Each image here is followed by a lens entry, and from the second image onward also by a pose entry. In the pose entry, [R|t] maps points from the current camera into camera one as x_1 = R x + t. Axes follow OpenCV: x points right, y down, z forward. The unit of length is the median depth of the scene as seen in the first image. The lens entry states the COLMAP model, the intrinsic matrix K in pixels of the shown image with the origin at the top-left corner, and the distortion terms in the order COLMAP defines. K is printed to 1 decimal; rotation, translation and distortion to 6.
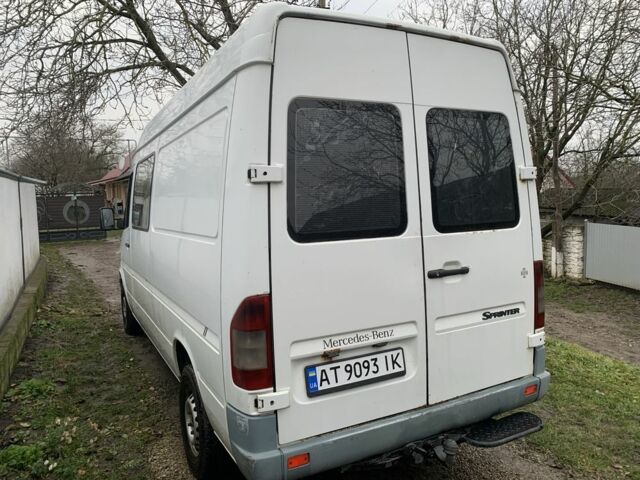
lens RADIAL K [[488.9, 0, 320.0], [0, 488.9, 240.0], [0, 0, 1]] dist [0.010198, -0.007243]
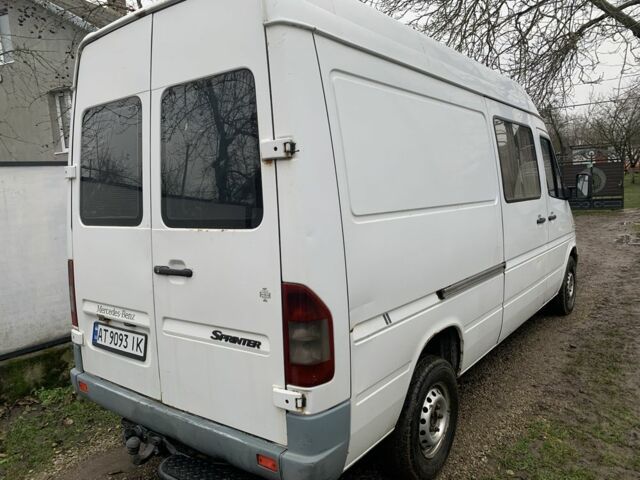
lens RADIAL K [[488.9, 0, 320.0], [0, 488.9, 240.0], [0, 0, 1]] dist [0.010198, -0.007243]
pose [[0.426477, 0.105906, -0.898277, 1.212388], [-0.042097, 0.994369, 0.097248, -0.092605], [0.903518, -0.003659, 0.428534, 0.881112]]
